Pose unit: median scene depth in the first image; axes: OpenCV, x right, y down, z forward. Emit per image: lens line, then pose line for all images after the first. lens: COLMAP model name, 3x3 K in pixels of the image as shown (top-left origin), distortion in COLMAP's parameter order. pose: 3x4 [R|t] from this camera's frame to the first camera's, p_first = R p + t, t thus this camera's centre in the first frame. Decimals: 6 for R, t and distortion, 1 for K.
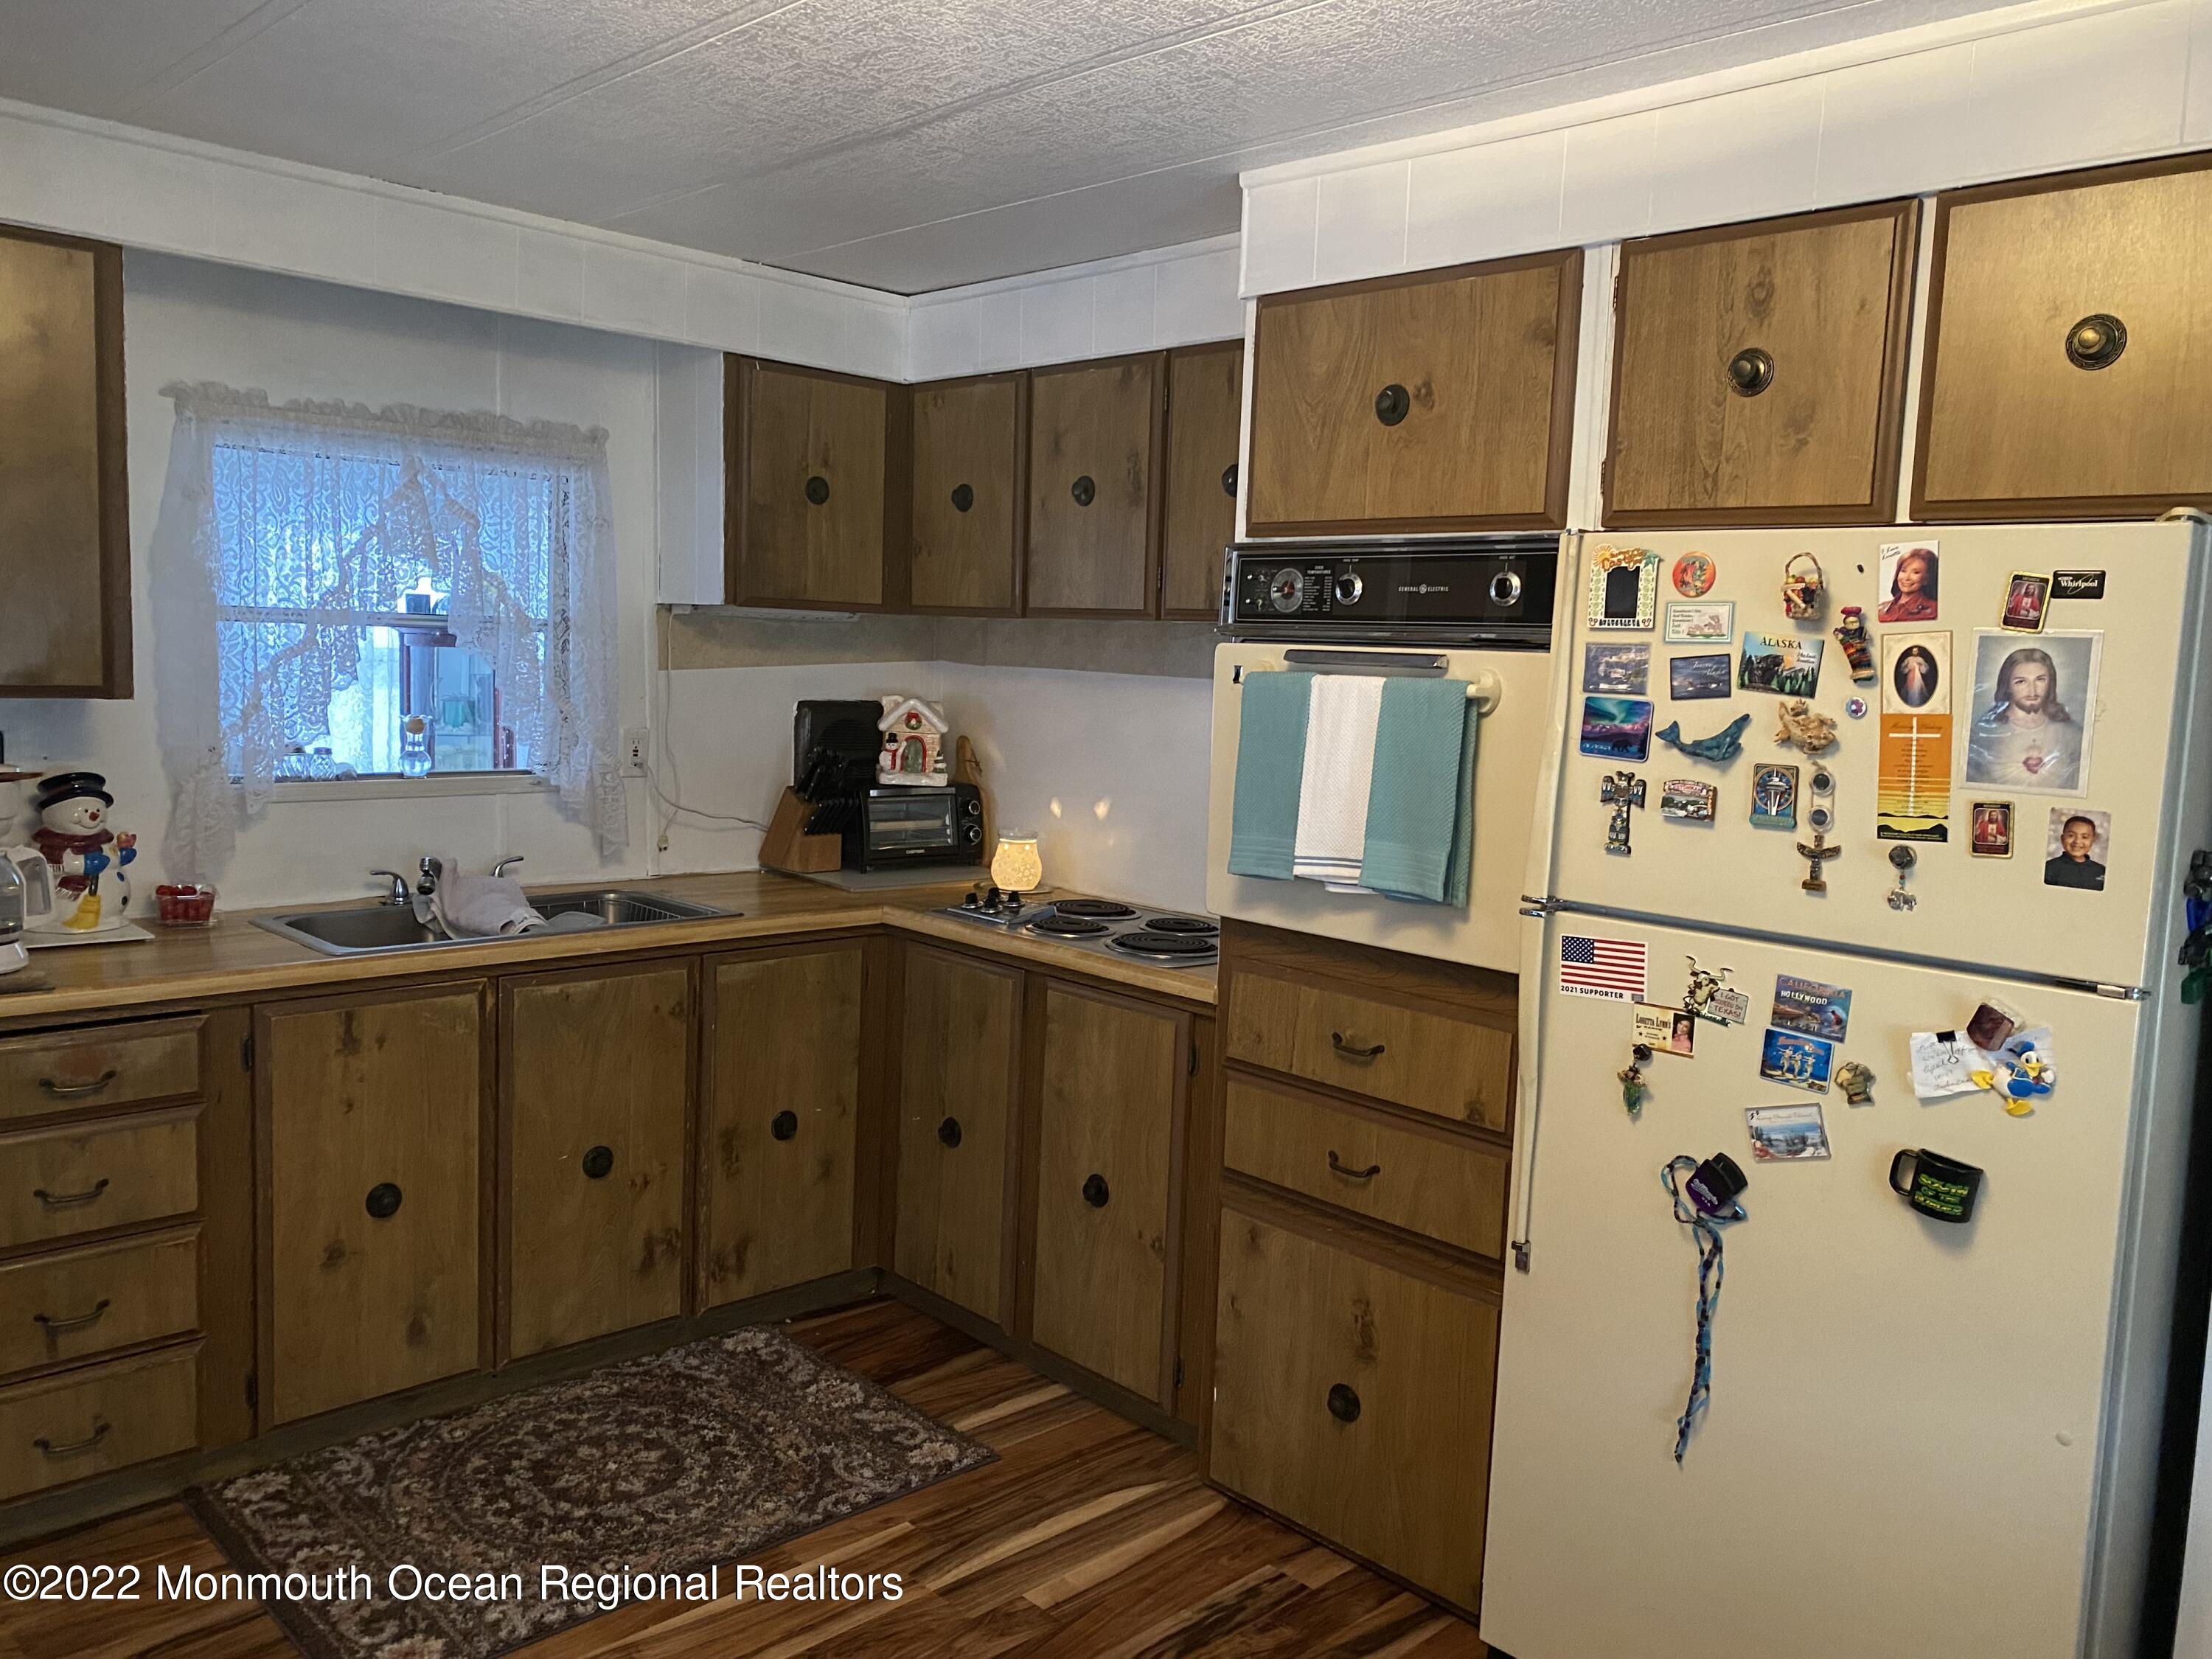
lens RADIAL K [[1677.3, 0, 1110.6], [0, 1677.3, 810.1], [0, 0, 1]] dist [0.073935, -0.120042]
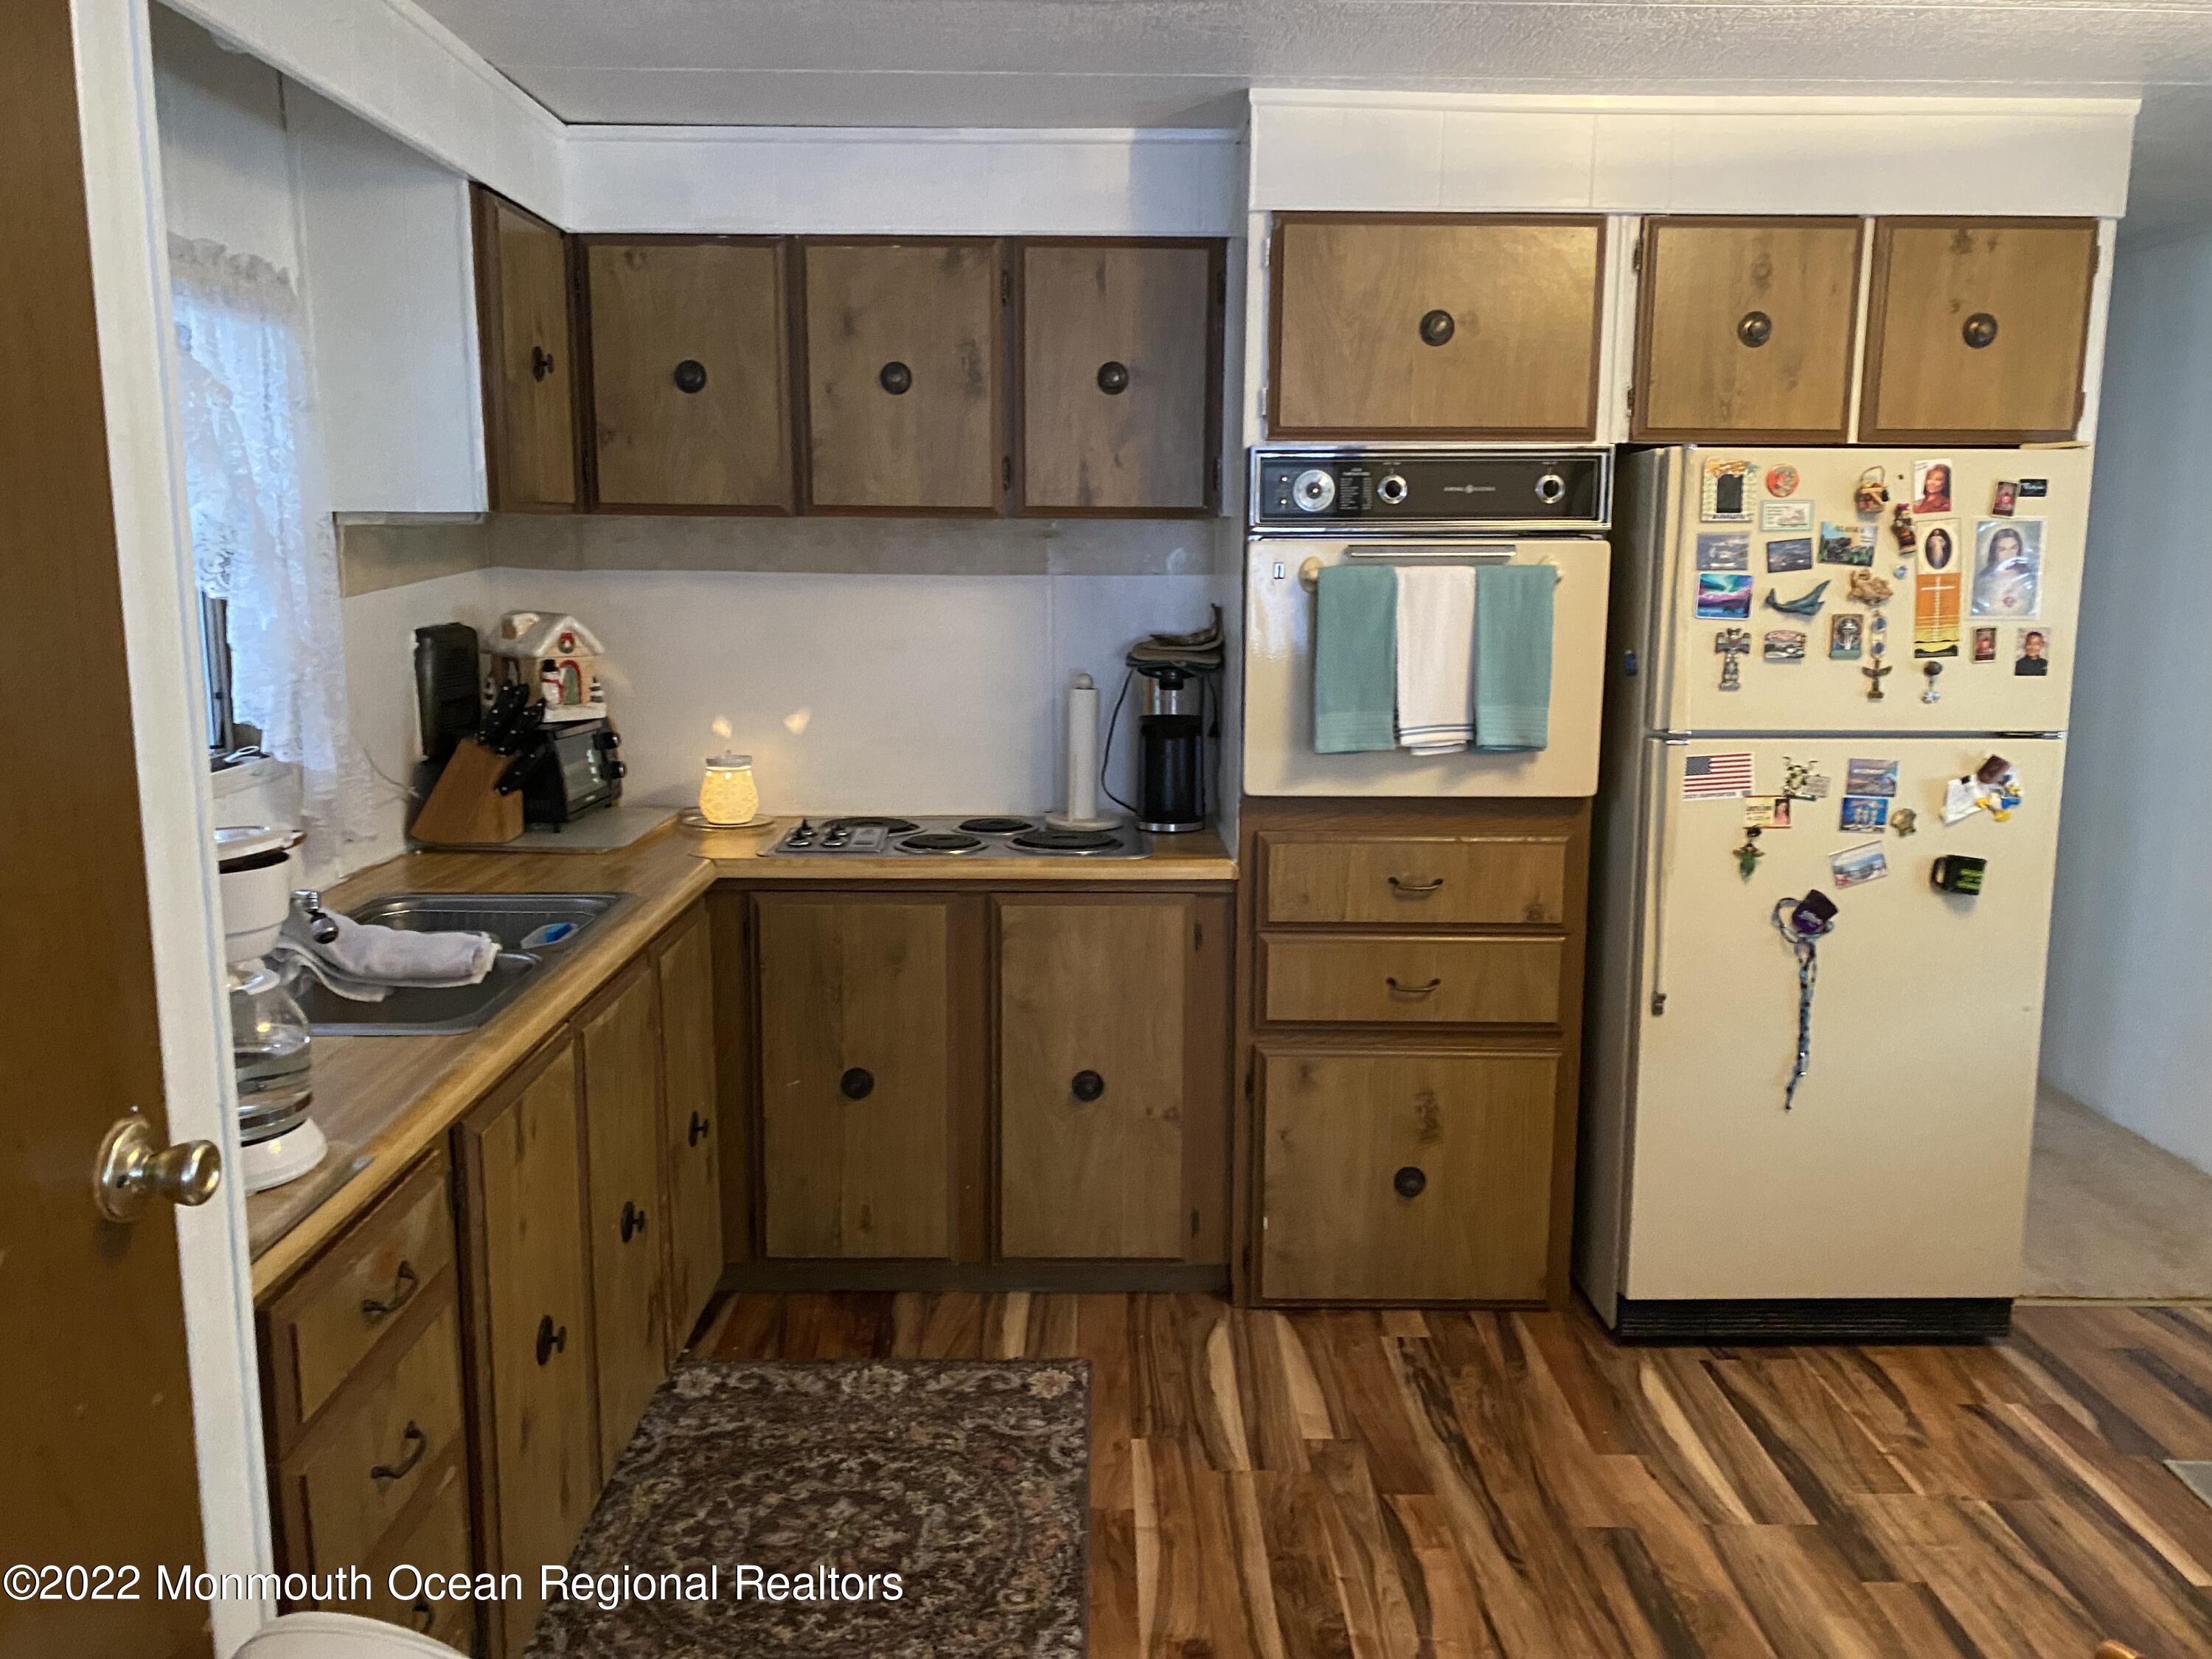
lens RADIAL K [[1677.3, 0, 1110.6], [0, 1677.3, 810.1], [0, 0, 1]] dist [0.073935, -0.120042]
pose [[0.688486, -0.152275, 0.709084, -0.750758], [0.093723, 0.988192, 0.121212, -0.066197], [-0.719168, -0.016995, 0.694628, 0.309181]]
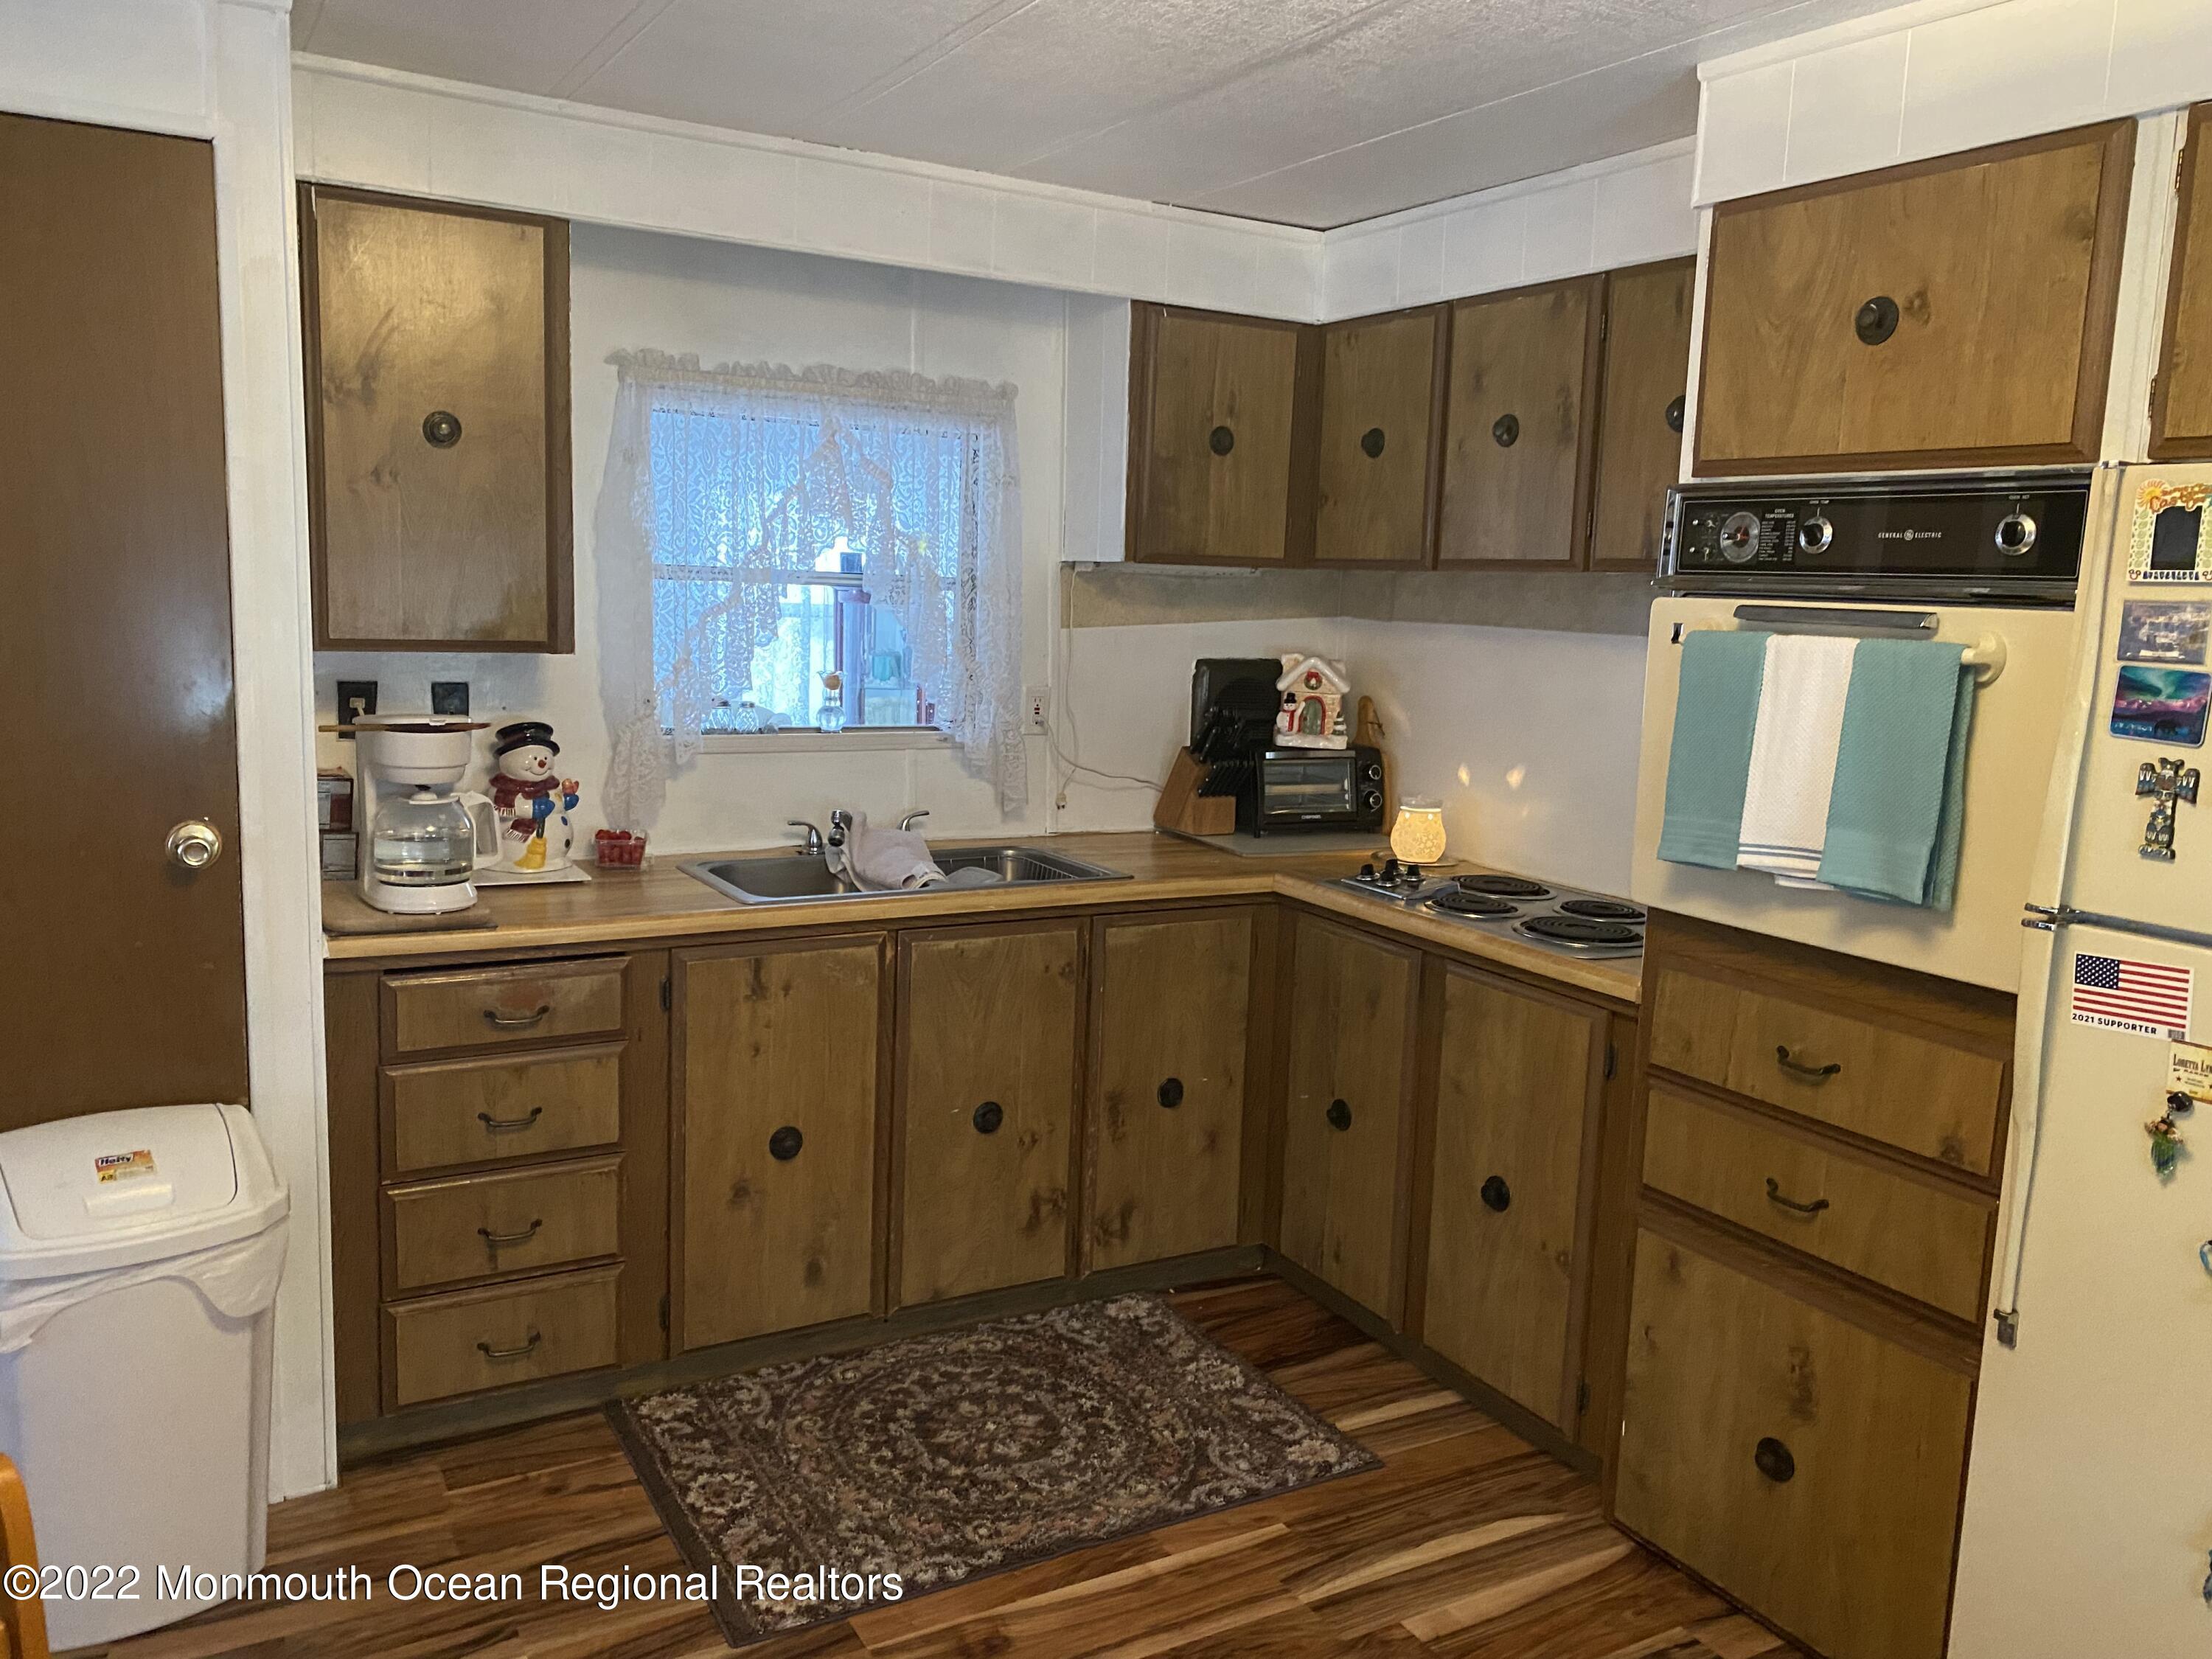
lens RADIAL K [[1677.3, 0, 1110.6], [0, 1677.3, 810.1], [0, 0, 1]] dist [0.073935, -0.120042]
pose [[0.969690, 0.029787, -0.242518, 0.005386], [-0.023042, 0.999266, 0.030602, -0.008161], [0.243251, -0.024086, 0.969664, 0.058351]]
